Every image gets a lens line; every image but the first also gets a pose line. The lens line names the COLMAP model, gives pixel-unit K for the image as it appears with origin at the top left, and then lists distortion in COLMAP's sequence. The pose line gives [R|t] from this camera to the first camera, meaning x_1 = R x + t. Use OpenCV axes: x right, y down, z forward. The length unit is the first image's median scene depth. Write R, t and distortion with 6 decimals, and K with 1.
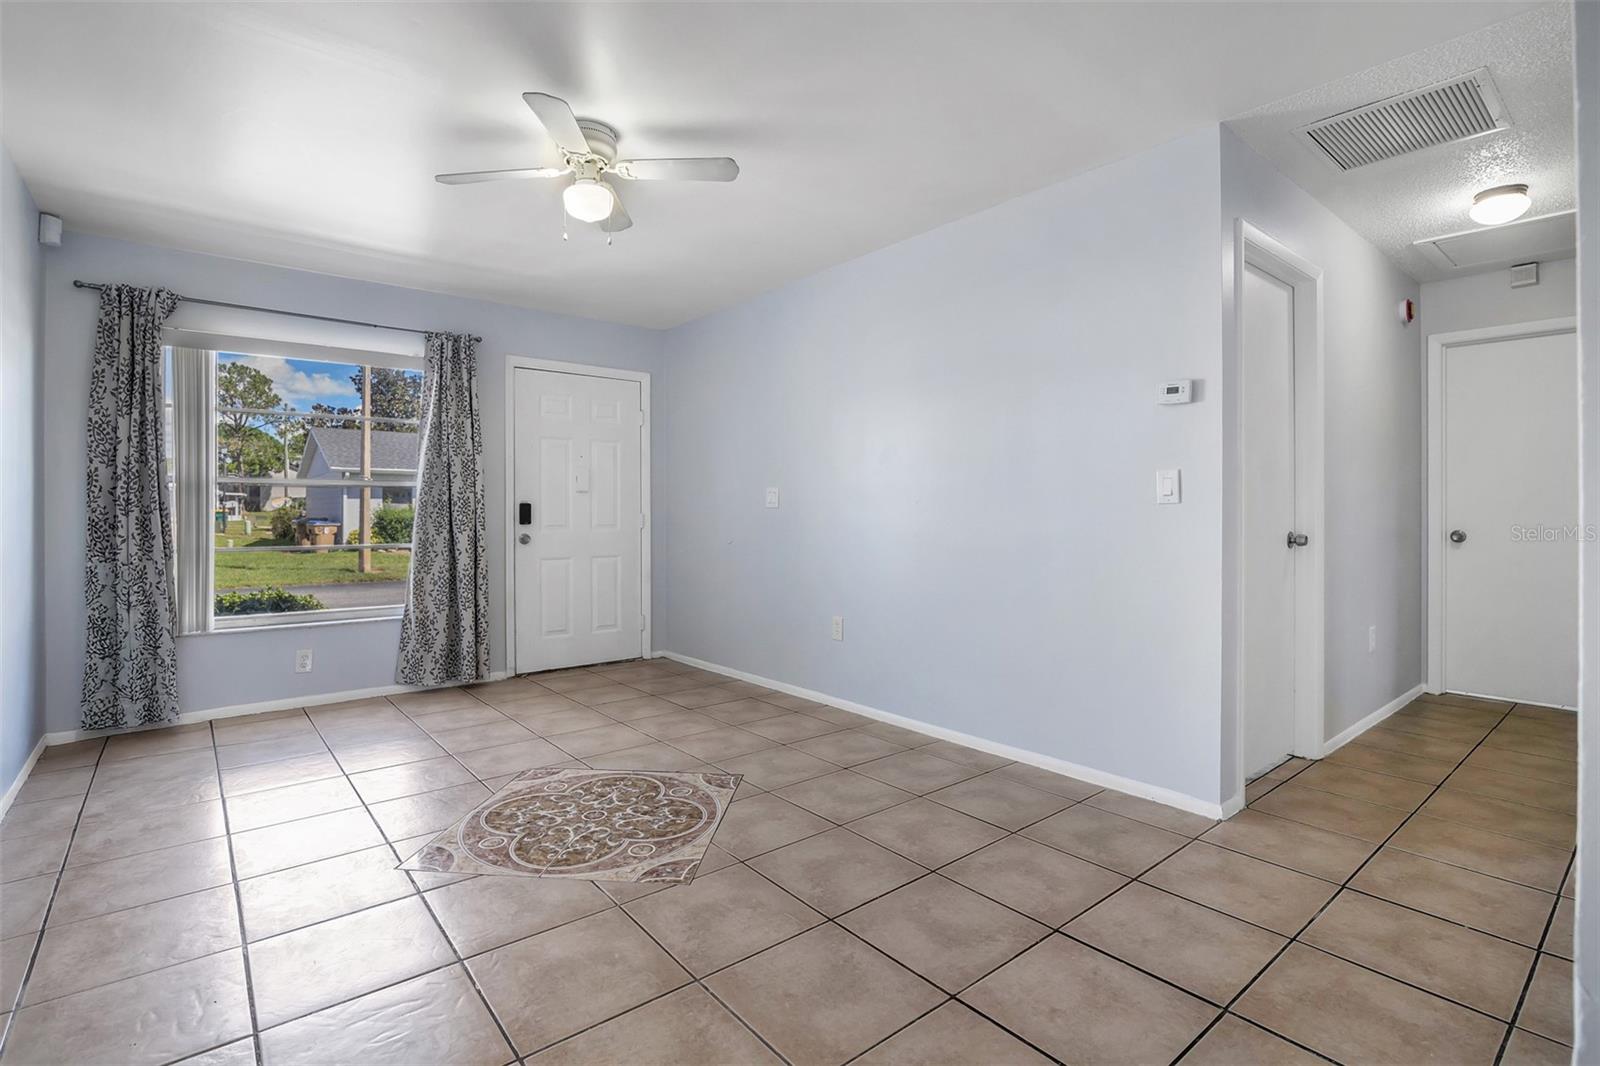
lens RADIAL K [[752.8, 0, 795.8], [0, 752.8, 518.2], [0, 0, 1]] dist [-0.029173, 0.003320]
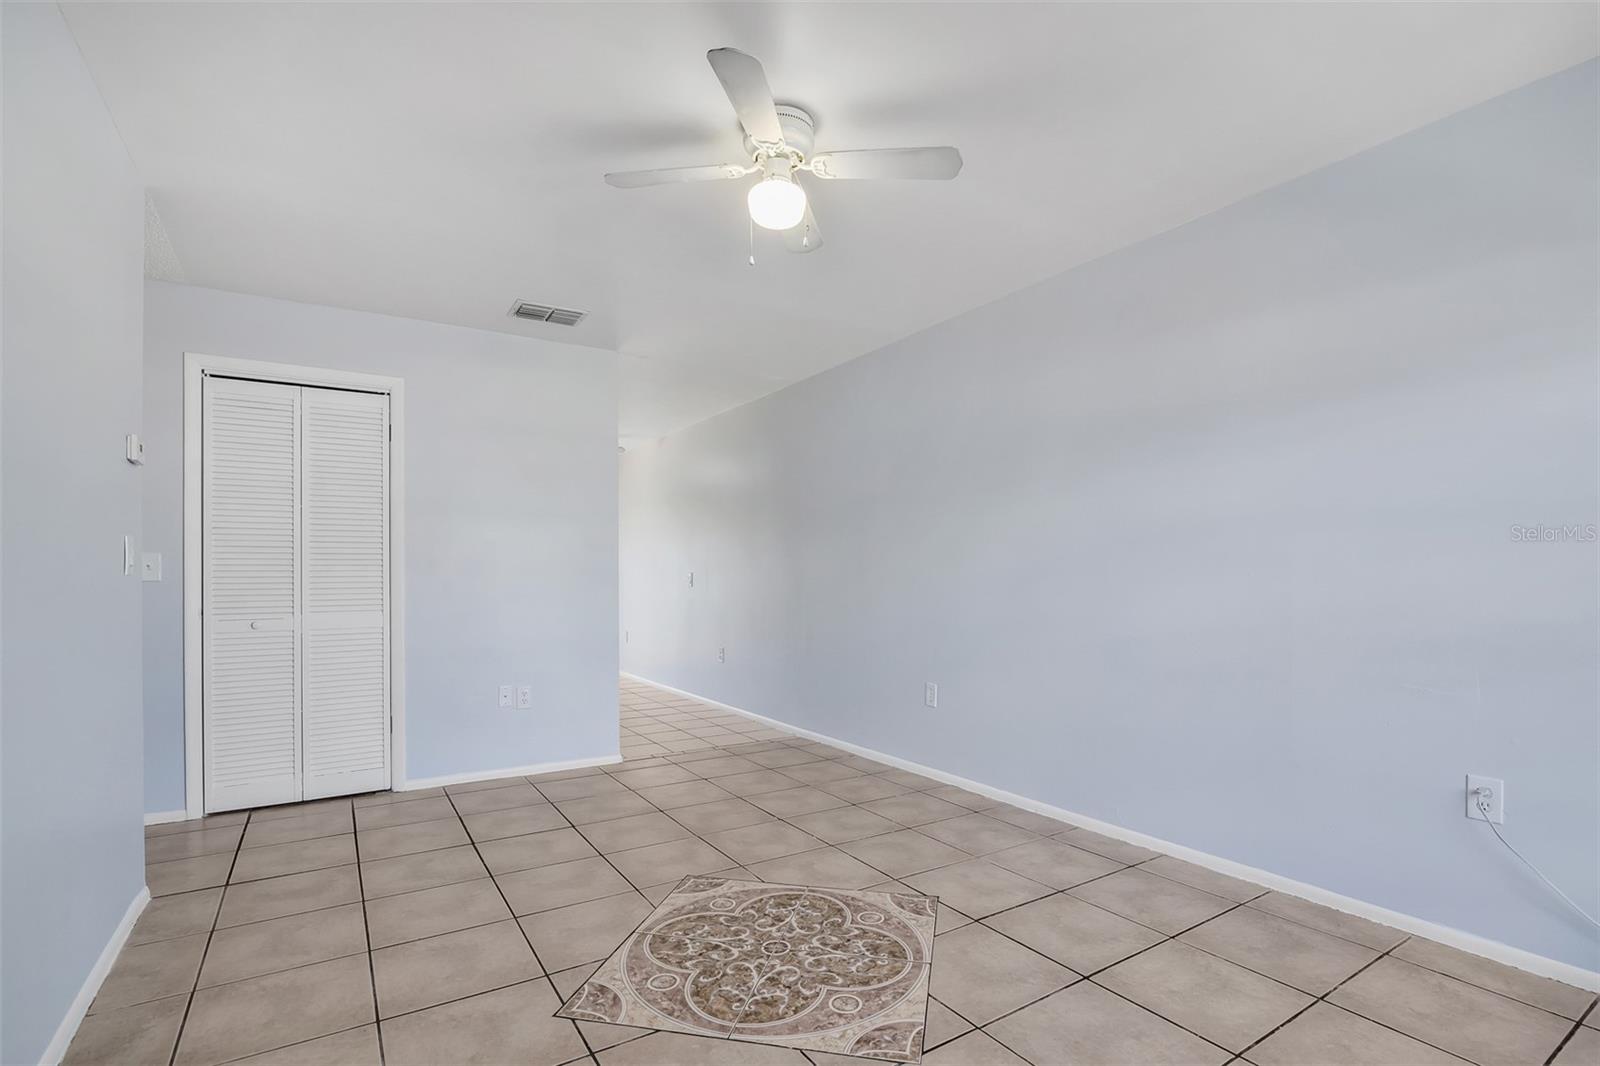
lens RADIAL K [[737.9, 0, 811.3], [0, 737.9, 595.5], [0, 0, 1]] dist [-0.038299, 0.000512]
pose [[0.994926, 0.012825, -0.099793, -0.156511], [-0.011570, 0.999847, 0.013145, -0.006123], [0.099946, -0.011923, 0.994921, 0.201412]]
